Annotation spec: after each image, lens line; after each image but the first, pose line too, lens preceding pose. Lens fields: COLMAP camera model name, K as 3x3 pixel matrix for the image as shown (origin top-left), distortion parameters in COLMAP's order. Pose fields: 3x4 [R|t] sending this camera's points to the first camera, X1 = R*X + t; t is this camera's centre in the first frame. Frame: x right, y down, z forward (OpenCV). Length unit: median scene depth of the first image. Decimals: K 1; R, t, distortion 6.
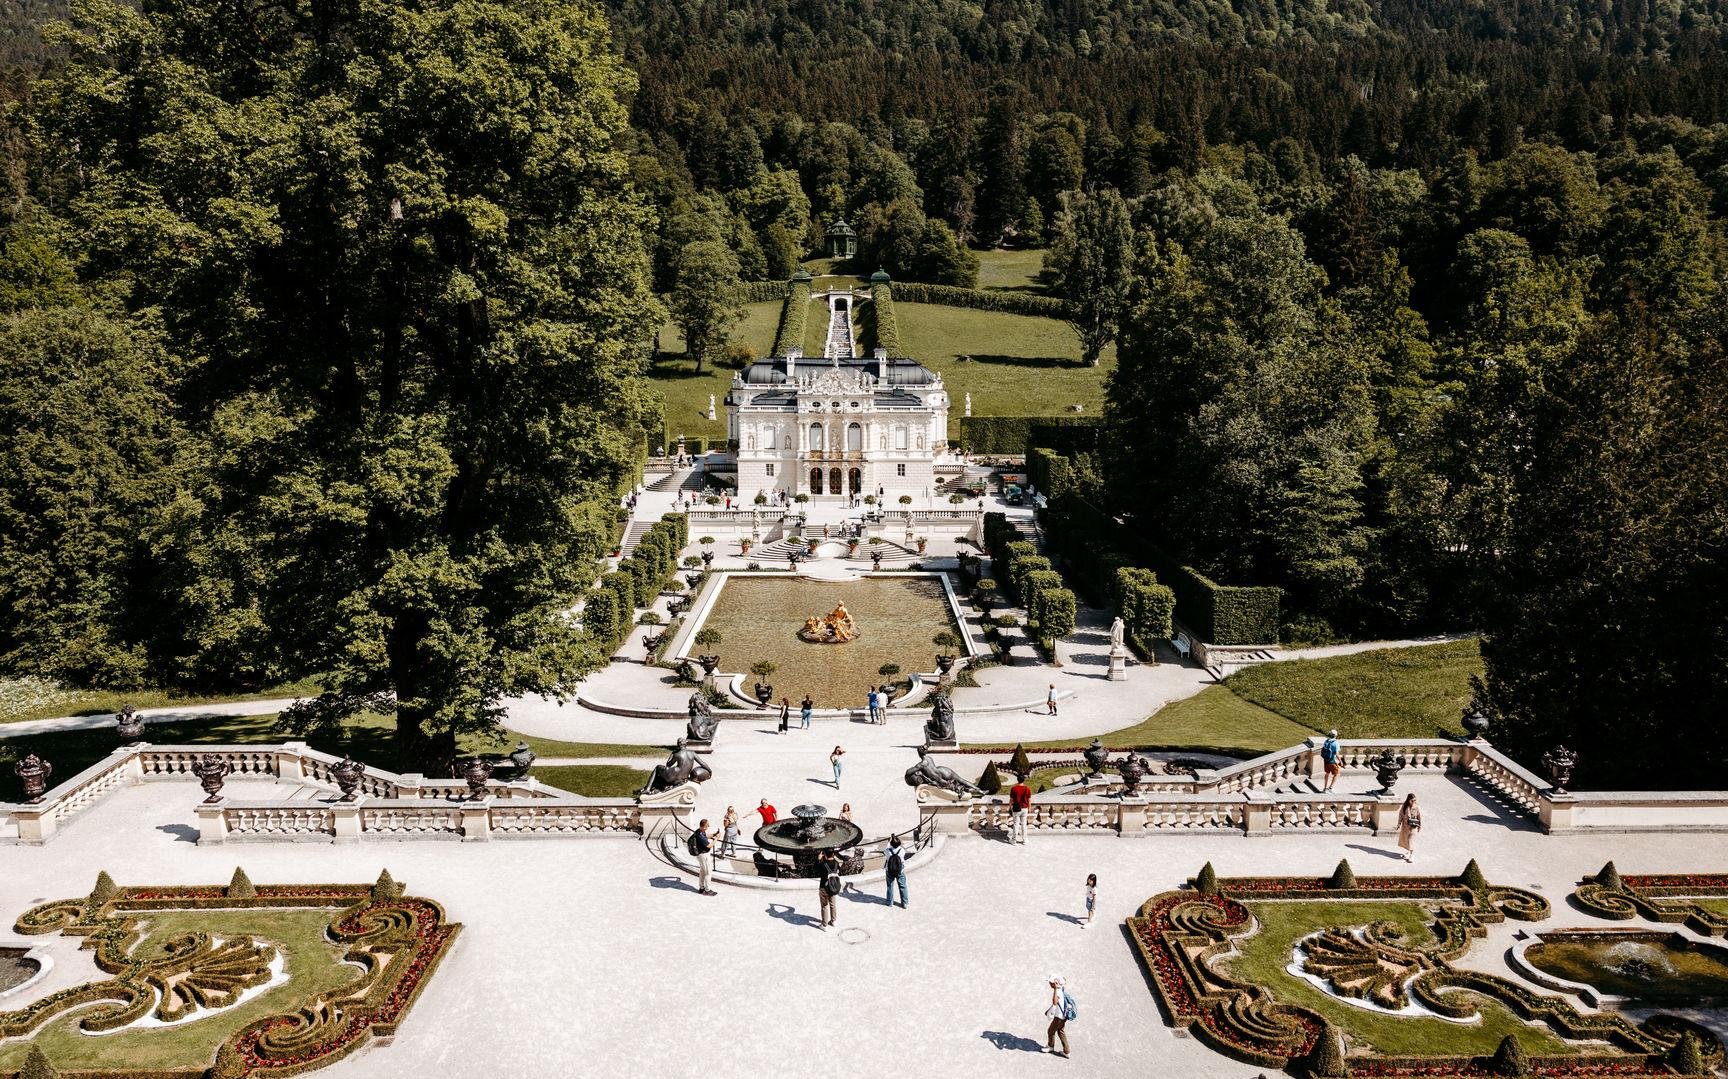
lens RADIAL K [[1179.1, 0, 859.3], [0, 1179.1, 511.5], [0, 0, 1]] dist [0.002181, -0.000977]
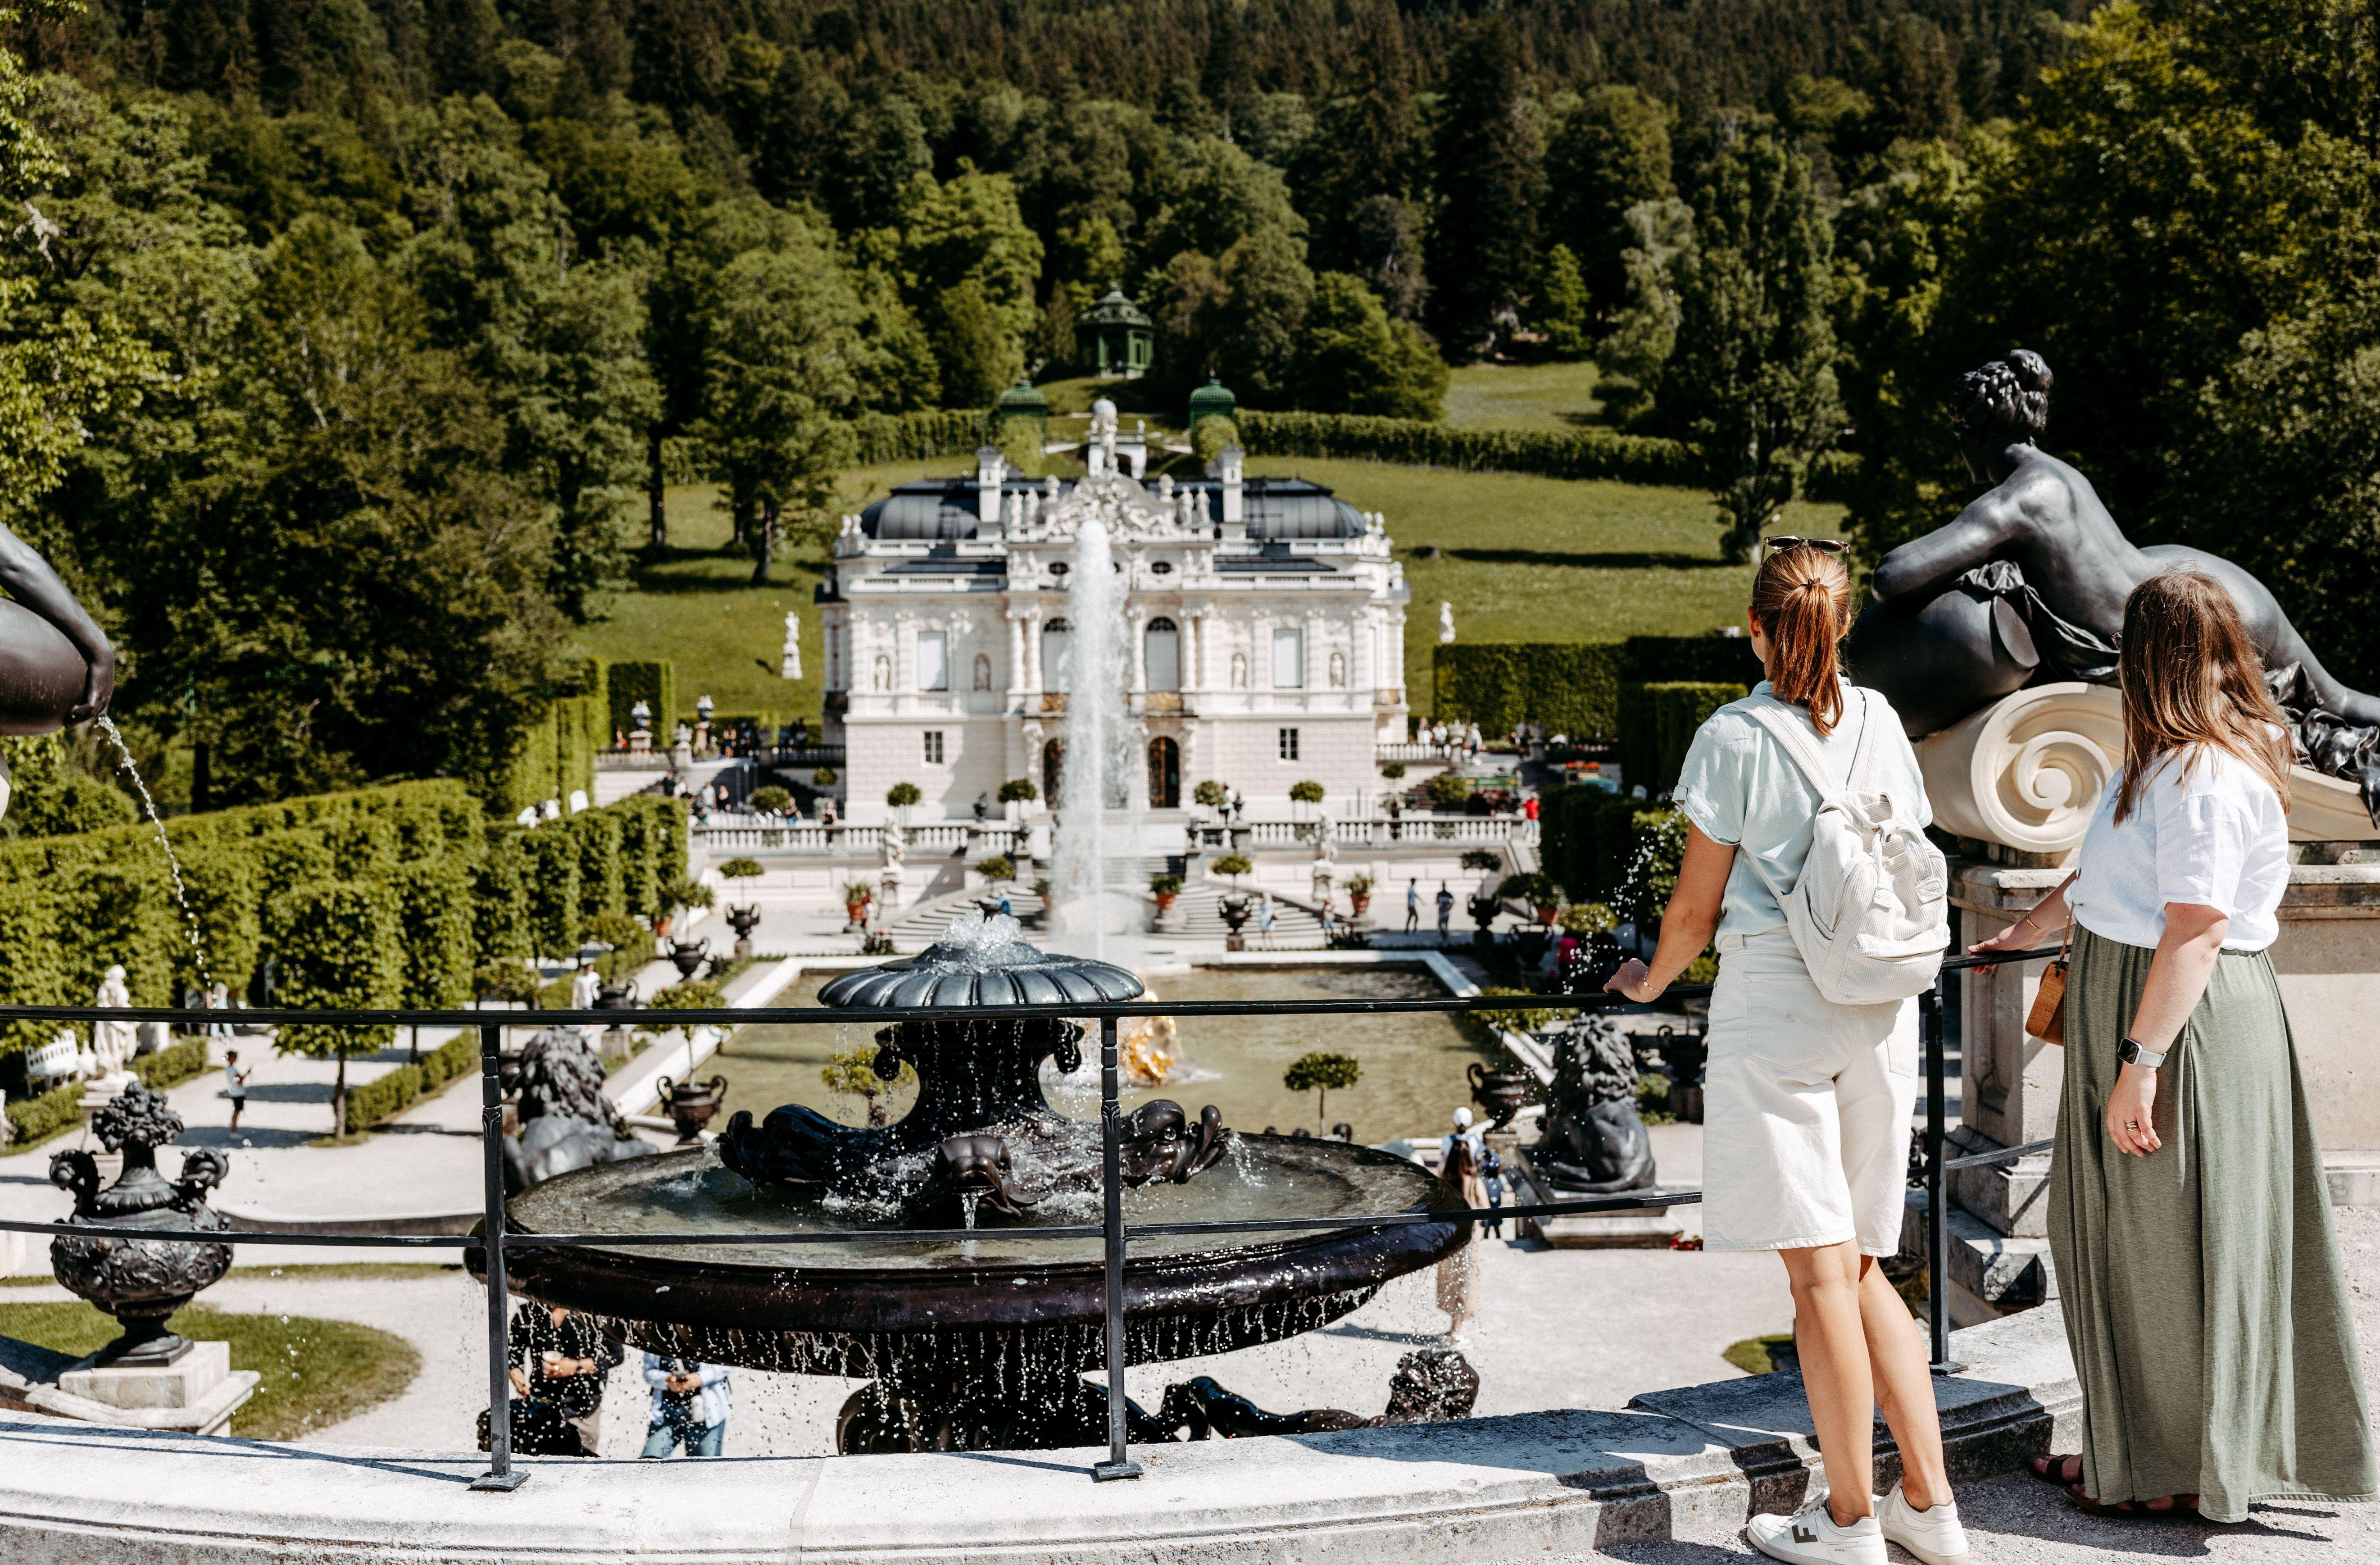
lens RADIAL K [[2625.3, 0, 1208.7], [0, 2625.3, 771.2], [0, 0, 1]] dist [0.003254, 0.000000]
pose [[0.999739, -0.010671, 0.020221, -0.006658], [0.012811, 0.993981, -0.108801, 0.066391], [-0.018938, 0.109032, 0.993858, 0.191921]]
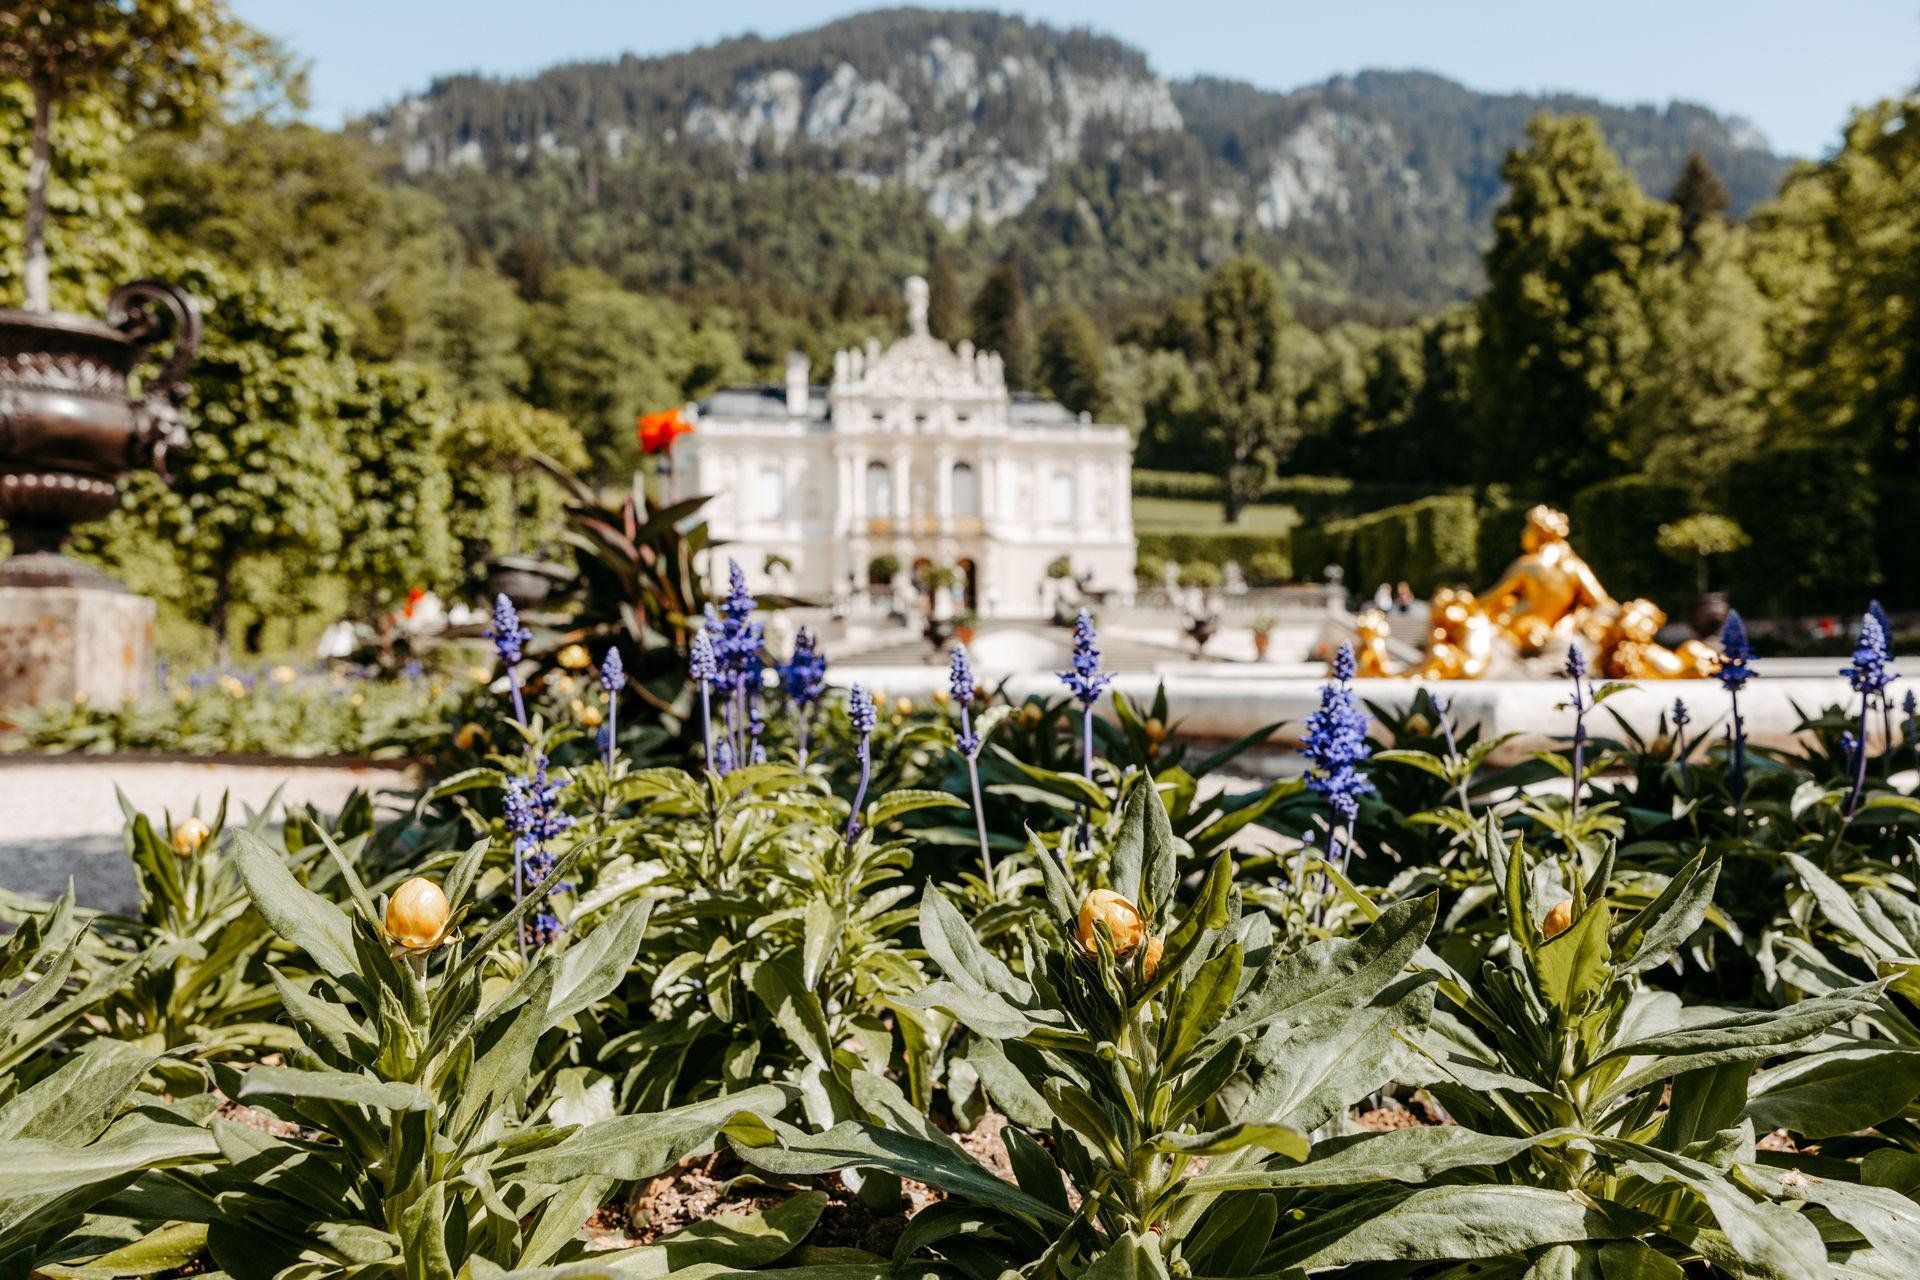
lens RADIAL K [[1316.5, 0, 954.2], [0, 1316.5, 640.6], [0, 0, 1]] dist [0.002391, -0.001582]
pose [[0.989772, -0.006290, 0.142523, -0.082901], [0.030662, 0.985059, -0.169468, 0.081230], [-0.139327, 0.172104, 0.975176, 0.551315]]
